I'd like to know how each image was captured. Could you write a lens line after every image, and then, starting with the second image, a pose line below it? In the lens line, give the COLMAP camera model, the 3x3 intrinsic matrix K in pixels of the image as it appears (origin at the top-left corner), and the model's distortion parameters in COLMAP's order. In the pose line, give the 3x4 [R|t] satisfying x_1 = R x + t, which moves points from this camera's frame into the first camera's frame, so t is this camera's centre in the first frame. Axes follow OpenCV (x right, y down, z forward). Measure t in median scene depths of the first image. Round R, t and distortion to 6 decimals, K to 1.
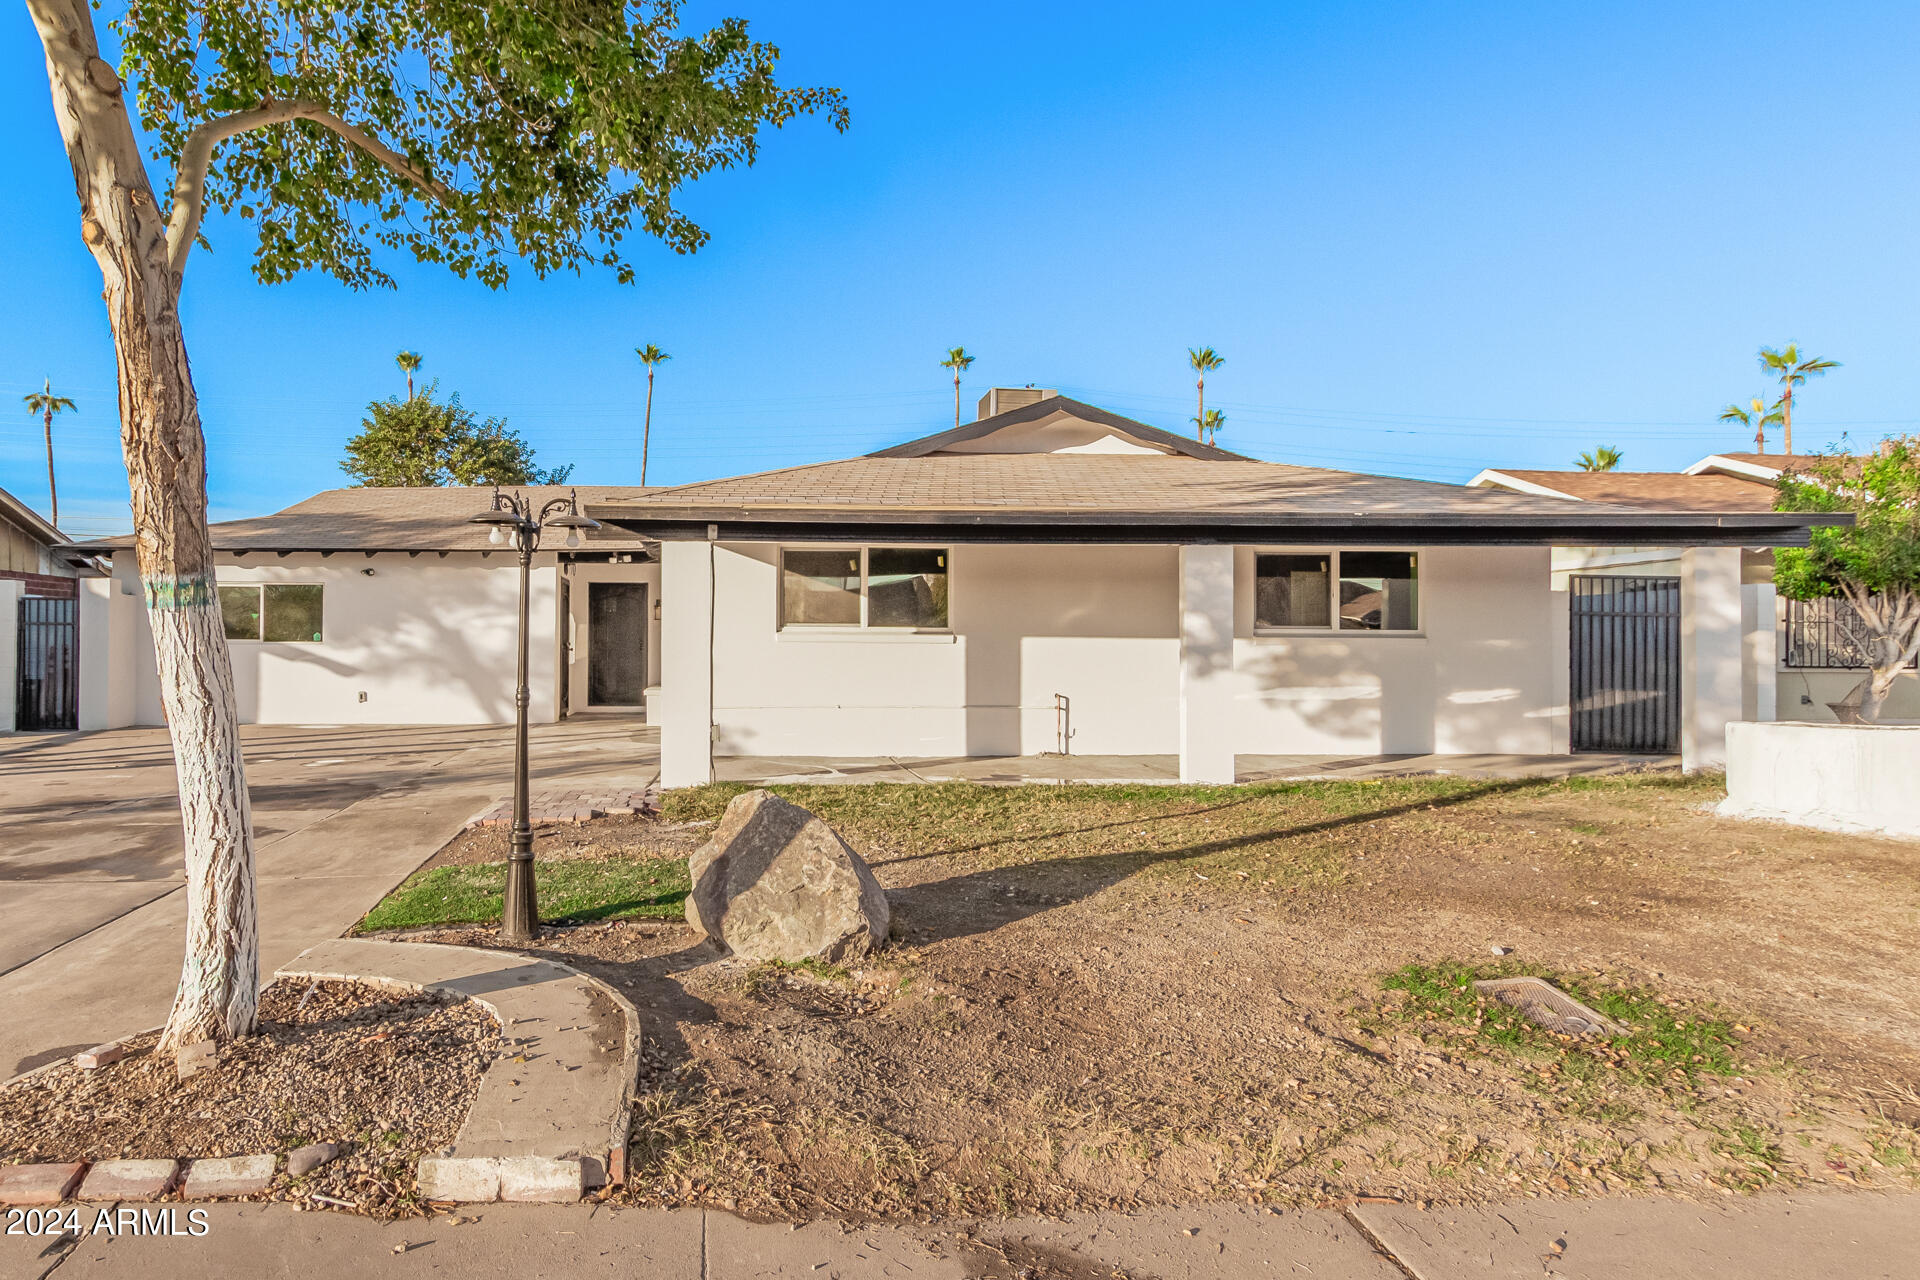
lens RADIAL K [[873.0, 0, 961.2], [0, 873.0, 634.8], [0, 0, 1]] dist [-0.002347, -0.001201]
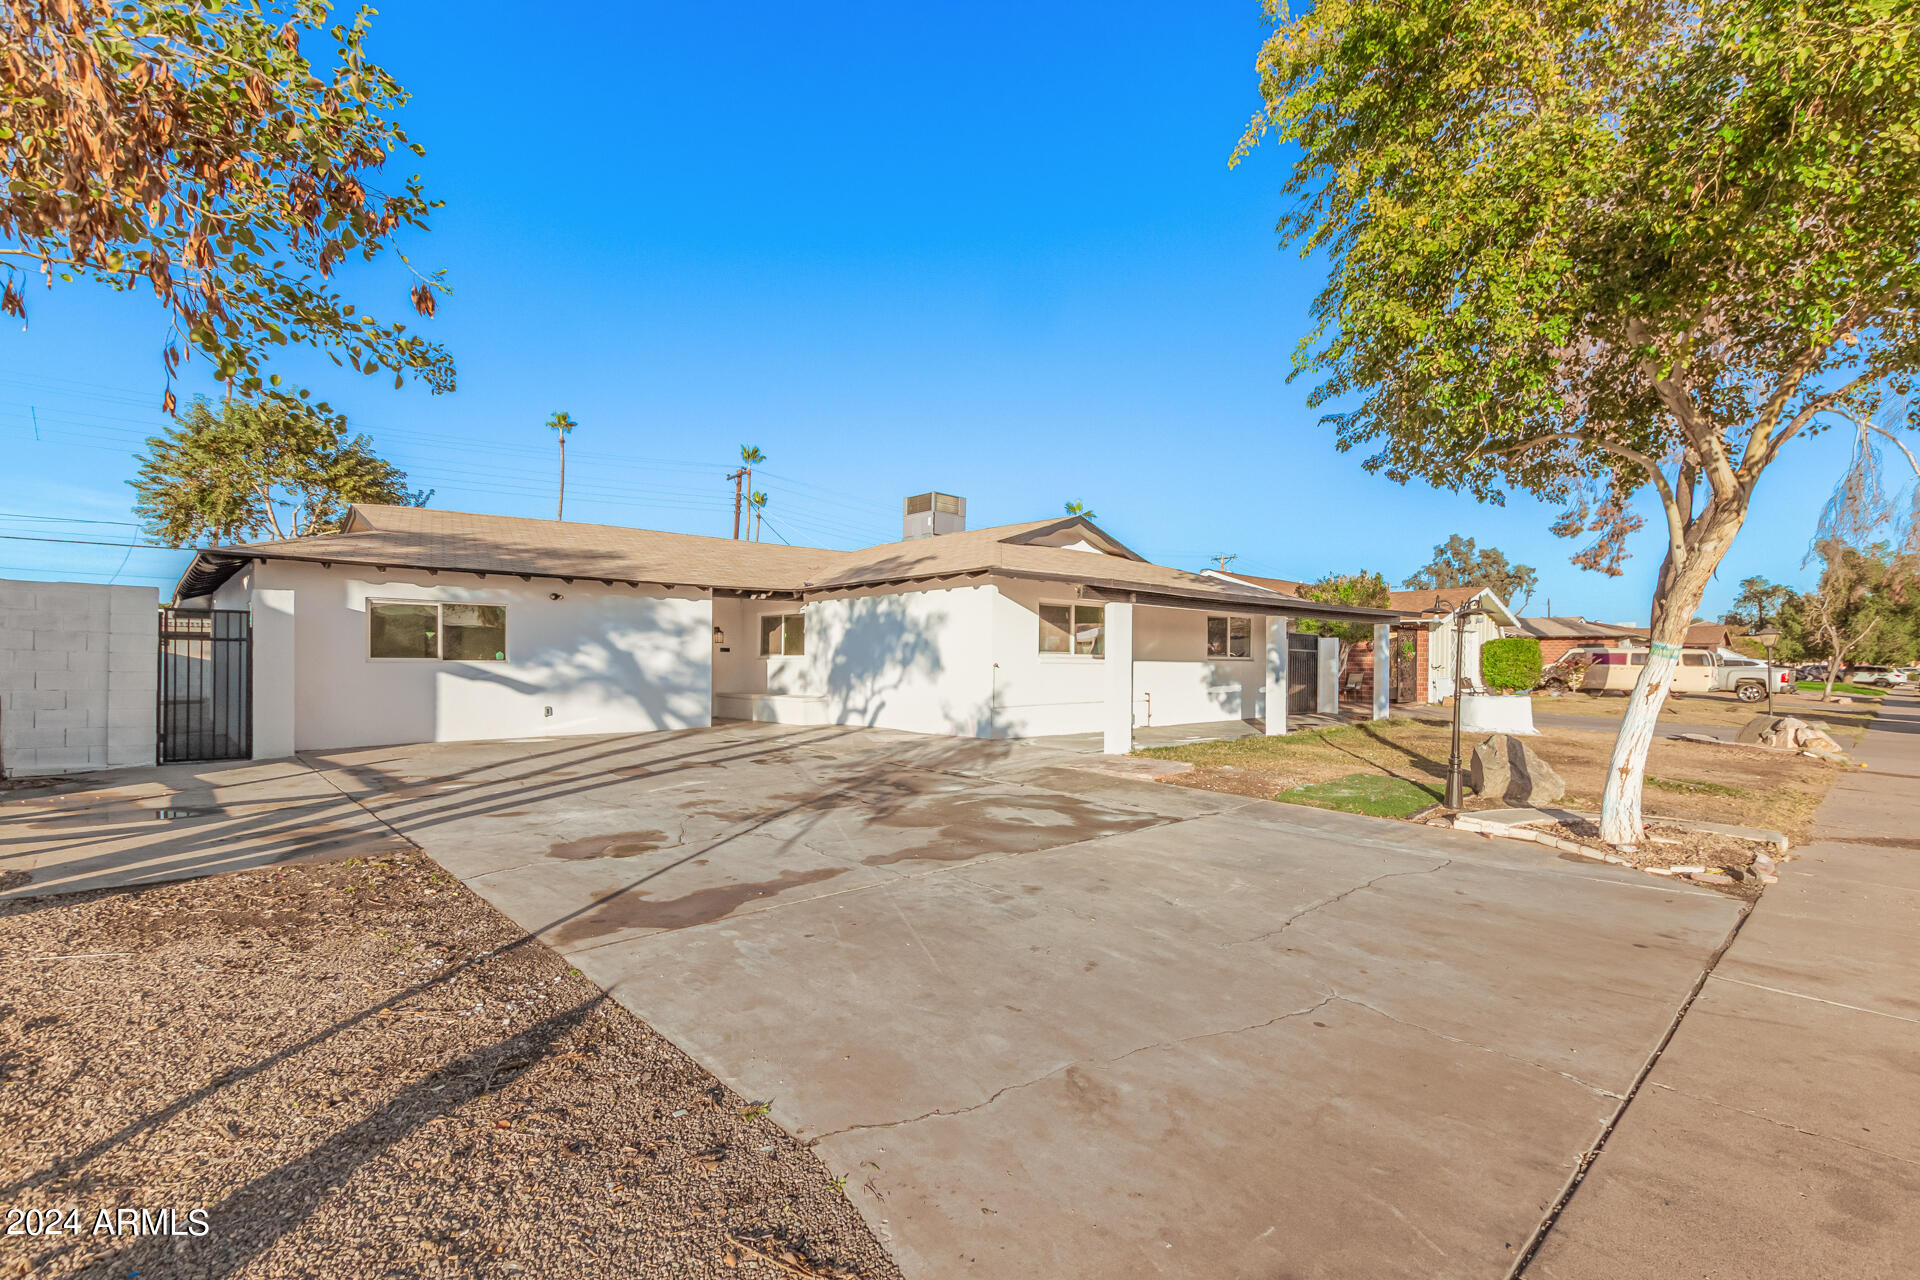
lens RADIAL K [[873.0, 0, 956.6], [0, 873.0, 651.5], [0, 0, 1]] dist [-0.002347, -0.001201]
pose [[0.814232, 0.011123, 0.580433, -0.900464], [-0.003336, 0.999890, -0.014481, 0.008681], [-0.580530, 0.009854, 0.814179, -0.165525]]
